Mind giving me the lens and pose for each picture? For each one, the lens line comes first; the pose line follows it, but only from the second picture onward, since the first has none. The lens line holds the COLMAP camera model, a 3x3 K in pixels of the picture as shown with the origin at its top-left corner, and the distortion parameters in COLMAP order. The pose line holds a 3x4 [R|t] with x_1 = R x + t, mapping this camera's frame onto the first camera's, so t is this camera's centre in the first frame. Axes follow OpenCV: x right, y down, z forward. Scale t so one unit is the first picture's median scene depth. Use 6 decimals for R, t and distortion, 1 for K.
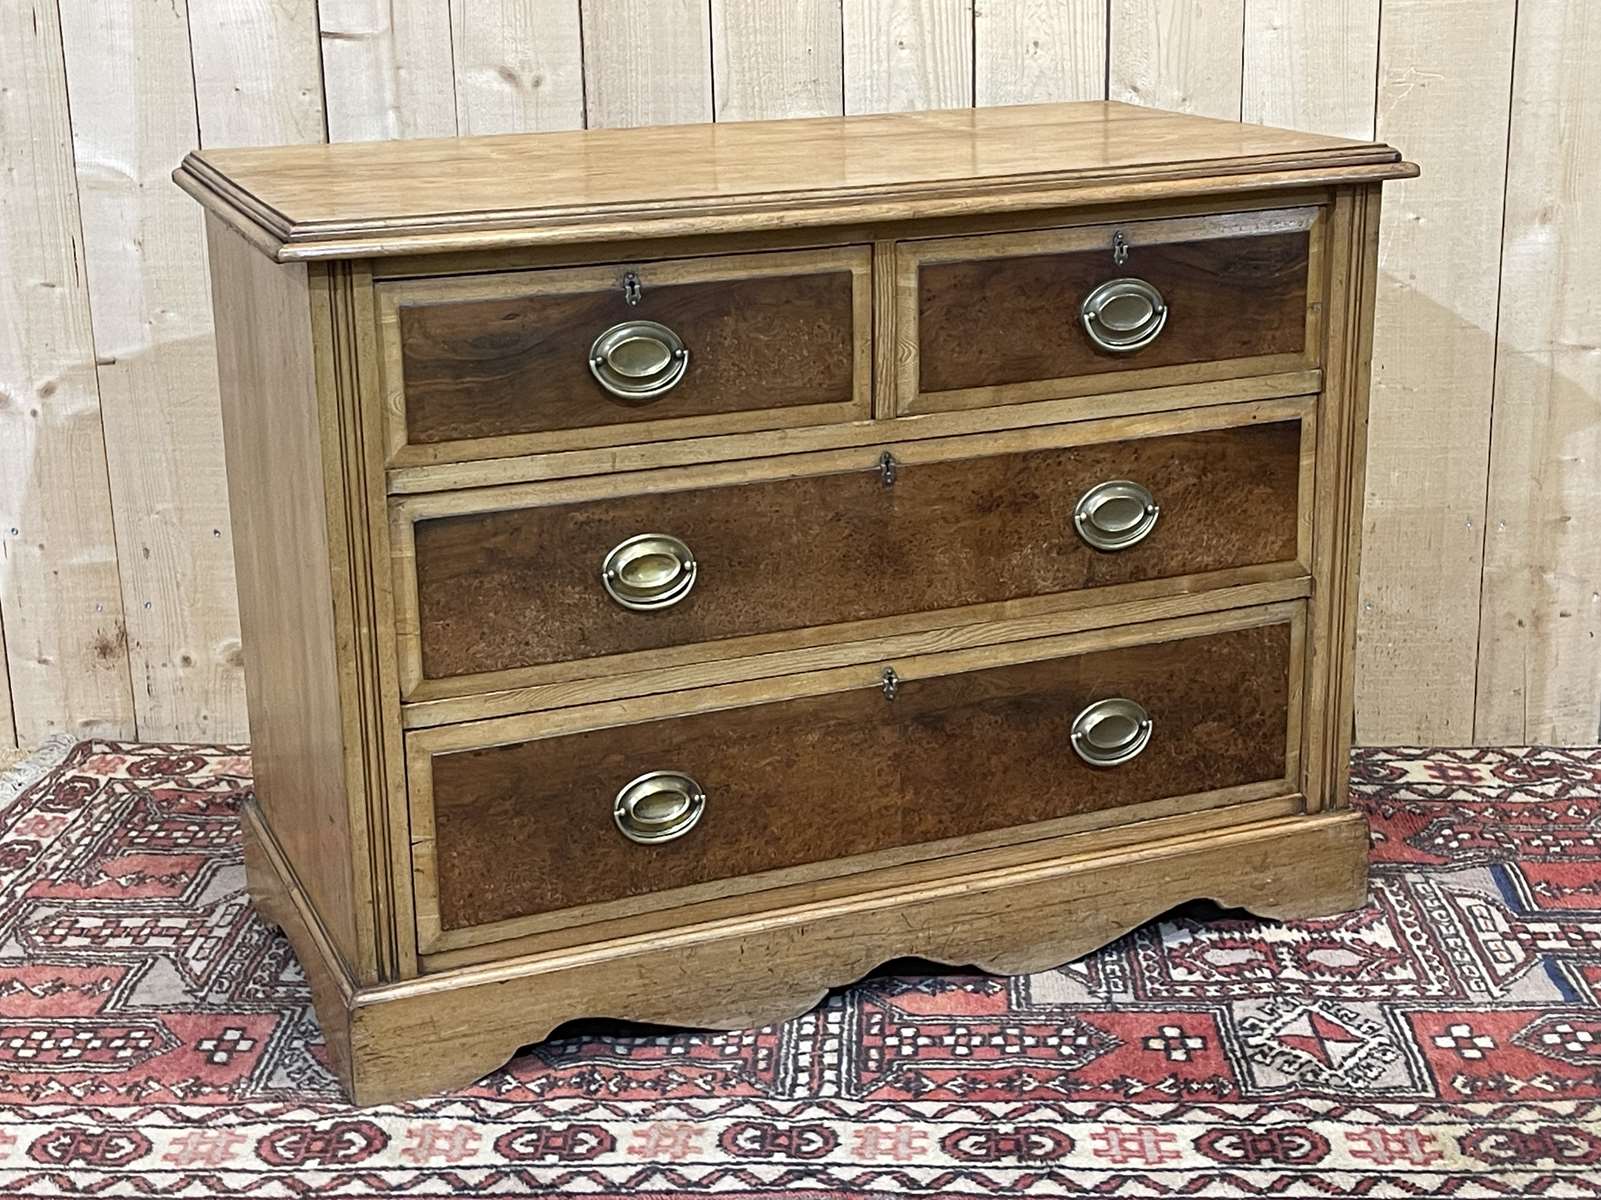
lens RADIAL K [[2465.5, 0, 799.5], [0, 2465.5, 604.3], [0, 0, 1]] dist [0.071276, 0.000000]
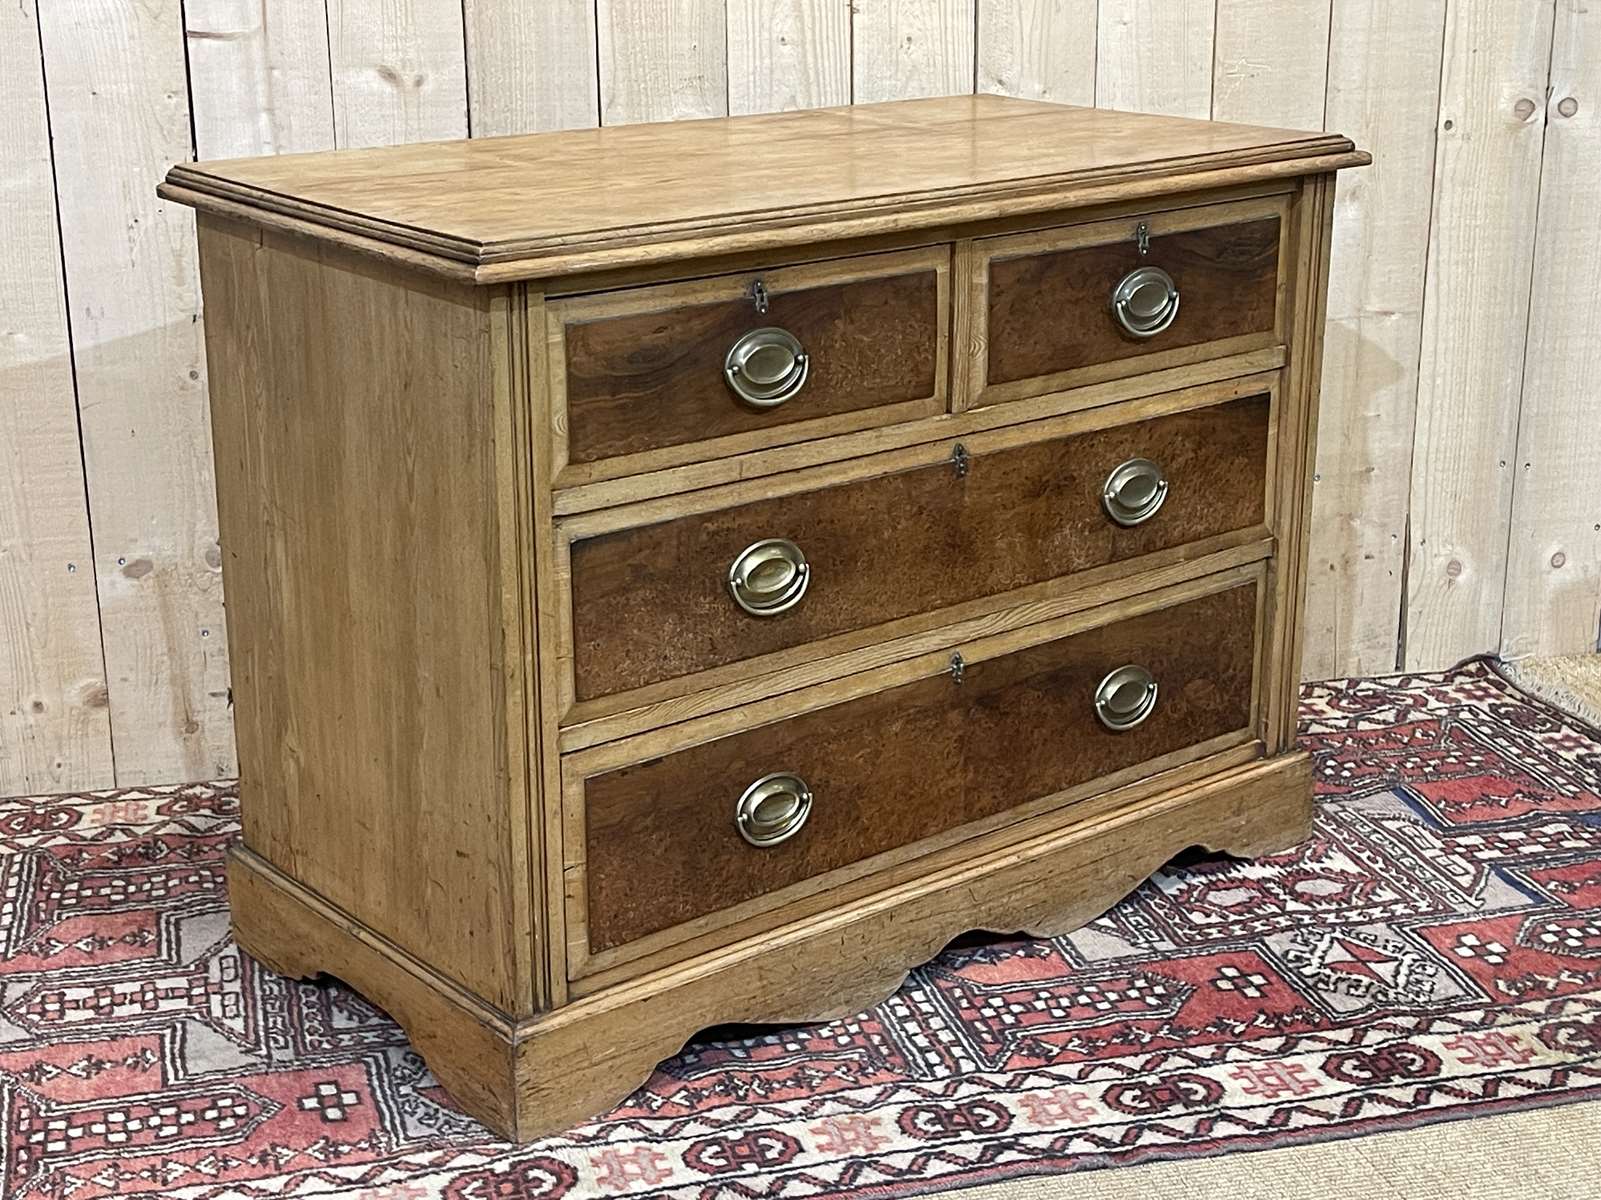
lens RADIAL K [[2465.5, 0, 806.5], [0, 2465.5, 602.9], [0, 0, 1]] dist [0.071276, 0.000000]
pose [[0.954622, -0.073563, 0.288592, -0.327261], [0.069870, 0.997289, 0.023092, -0.023932], [-0.289508, -0.001880, 0.957174, 0.032109]]
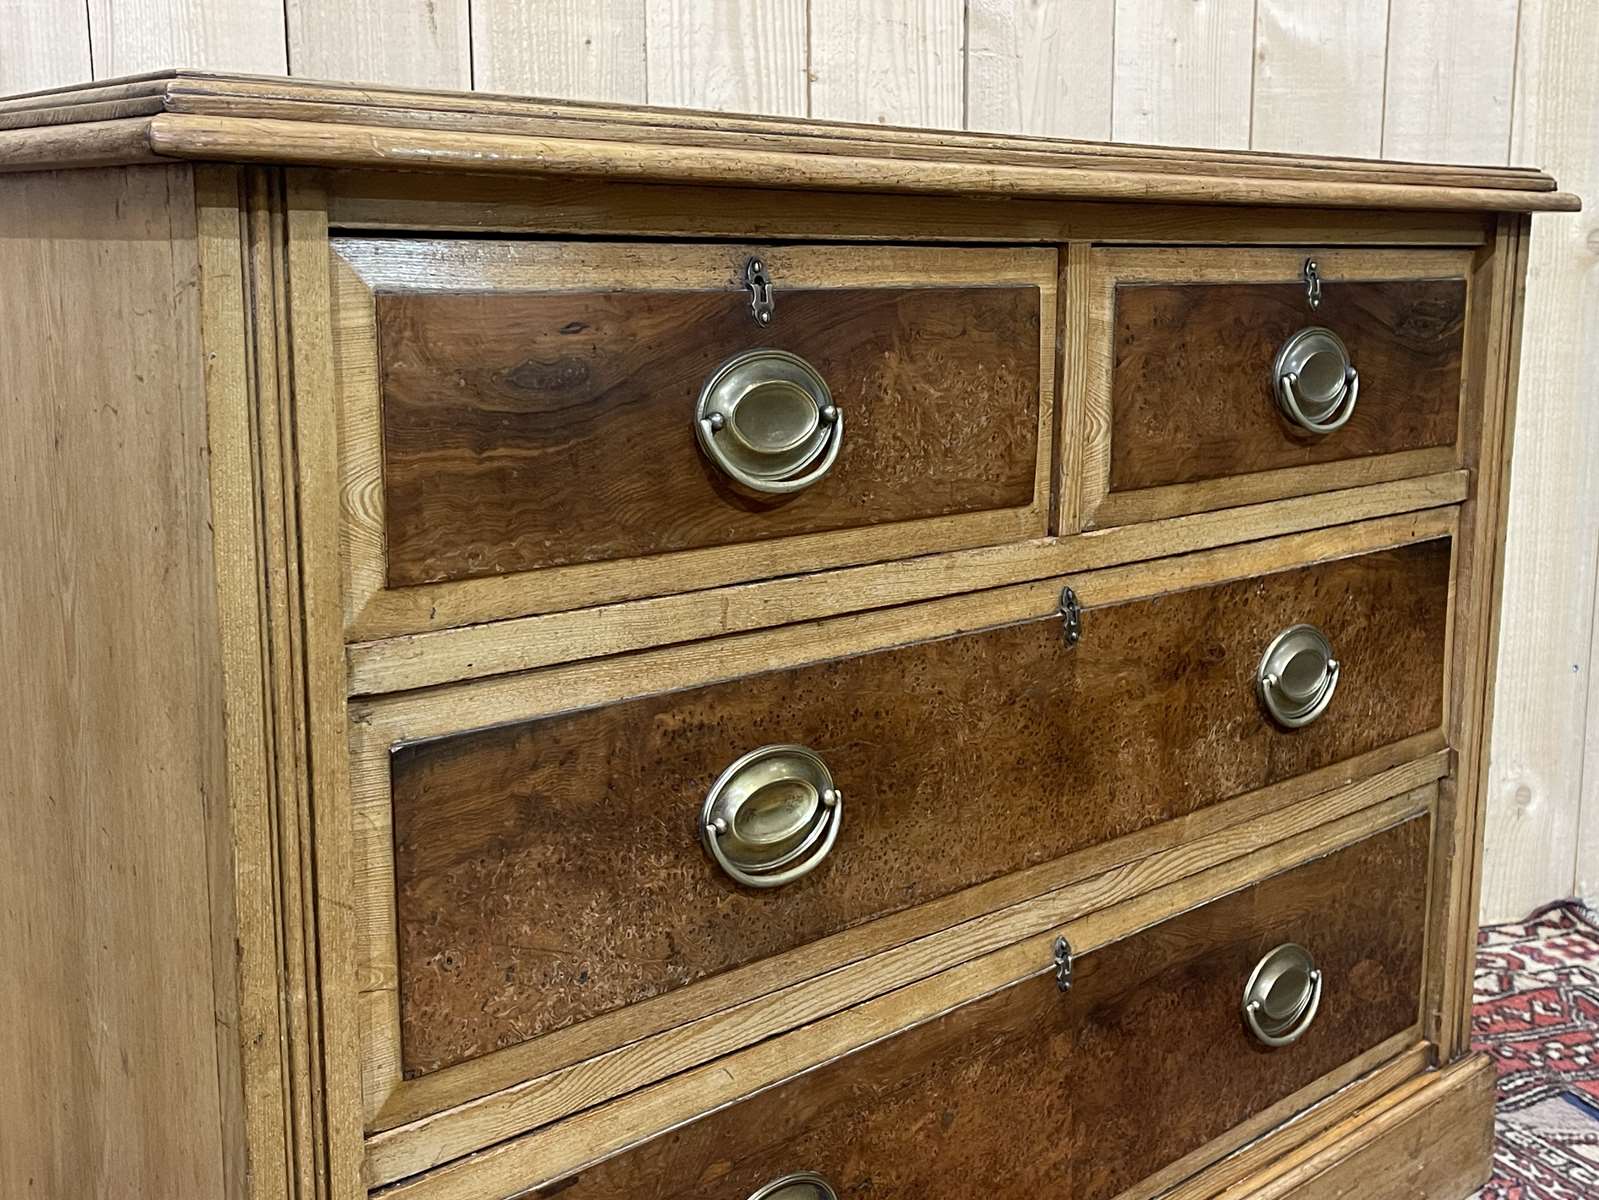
lens RADIAL K [[1875.7, 0, 806.5], [0, 1875.7, 603.5], [0, 0, 1]] dist [0.034223, 0.000000]
pose [[0.927701, -0.047143, 0.370337, -0.200177], [0.089429, 0.991175, -0.097847, -0.017829], [-0.362456, 0.123891, 0.923730, 0.587807]]
